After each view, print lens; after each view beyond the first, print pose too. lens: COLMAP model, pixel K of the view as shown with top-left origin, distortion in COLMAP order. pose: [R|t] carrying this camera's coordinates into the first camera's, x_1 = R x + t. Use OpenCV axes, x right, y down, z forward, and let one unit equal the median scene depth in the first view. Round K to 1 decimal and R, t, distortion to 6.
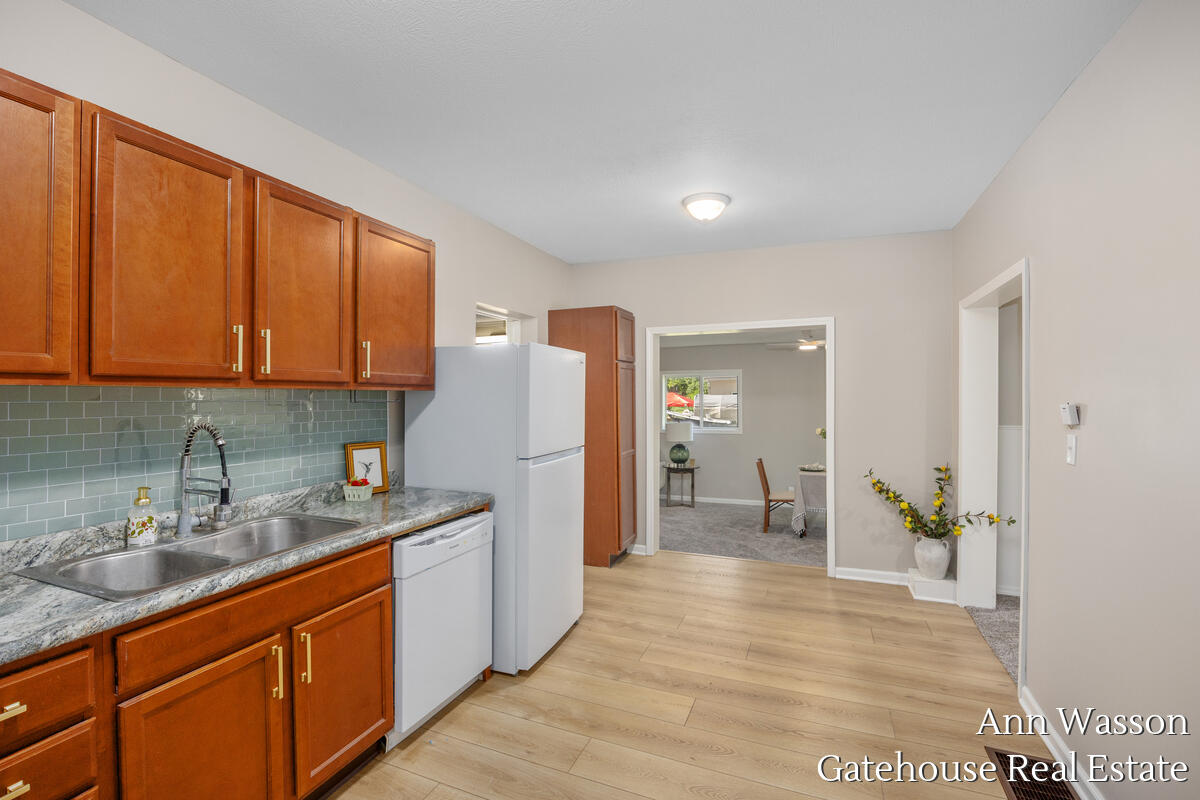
lens RADIAL K [[527.8, 0, 597.6], [0, 527.8, 396.8], [0, 0, 1]] dist [-0.013418, 0.000932]
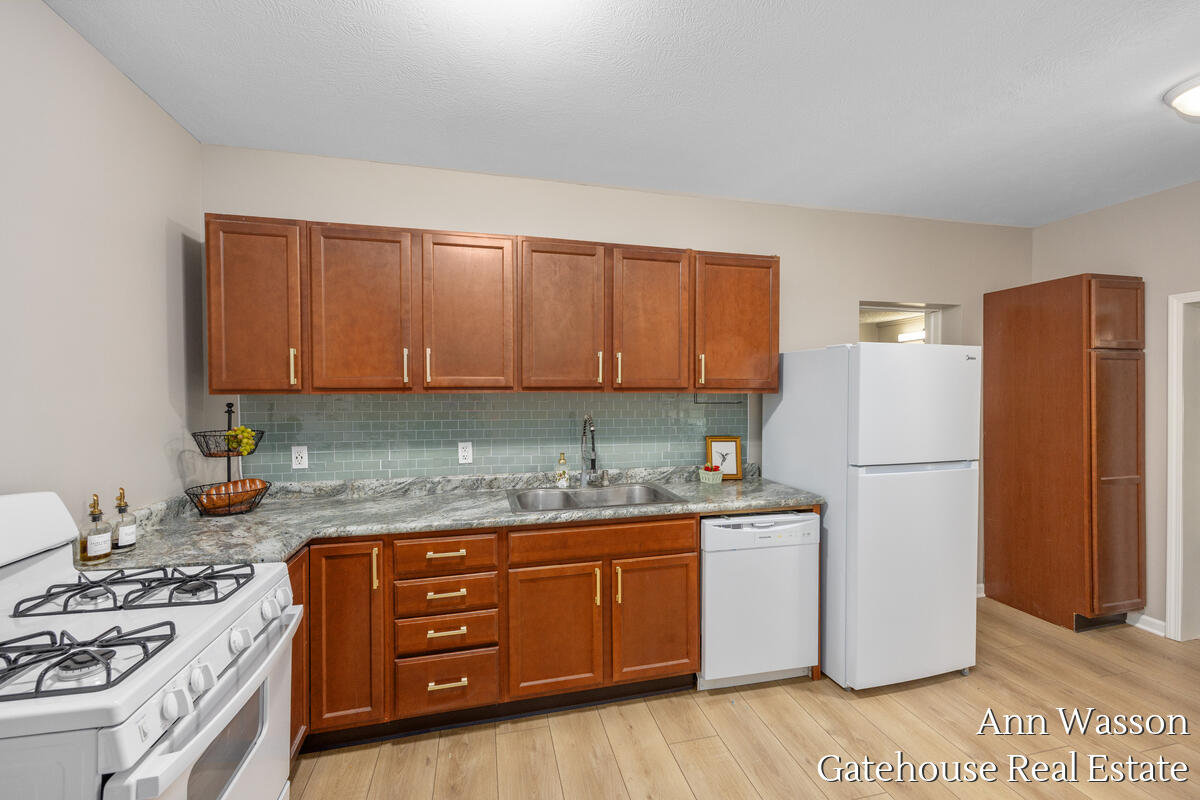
lens RADIAL K [[480.7, 0, 600.4], [0, 480.7, 397.8], [0, 0, 1]] dist [-0.002940, -0.000474]
pose [[0.593052, 0.006820, -0.805135, 0.375010], [-0.001829, 0.999973, 0.007123, -0.012095], [0.805162, -0.002751, 0.593048, 0.160609]]
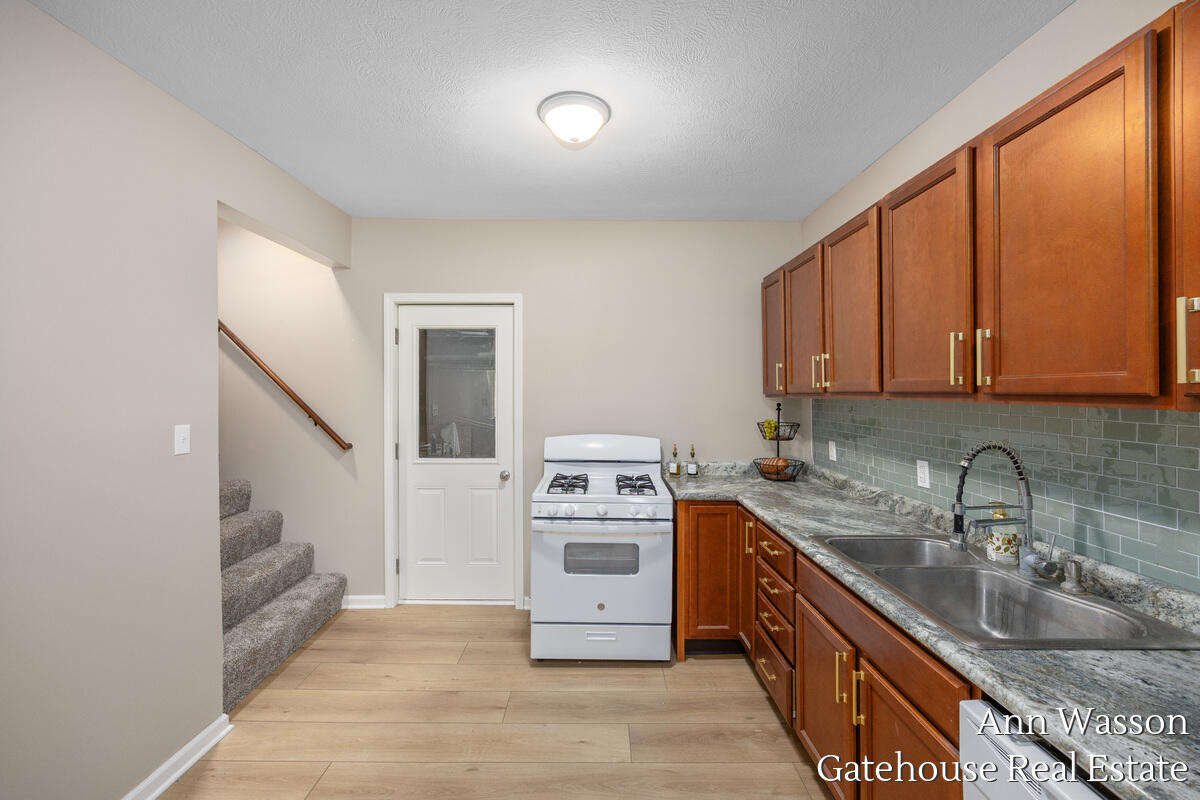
lens RADIAL K [[480.7, 0, 598.0], [0, 480.7, 389.8], [0, 0, 1]] dist [-0.002940, -0.000474]
pose [[-0.918356, -0.002141, -0.395750, 0.164096], [-0.002784, 0.999996, 0.001051, -0.034119], [0.395746, 0.002067, -0.918358, 1.318750]]
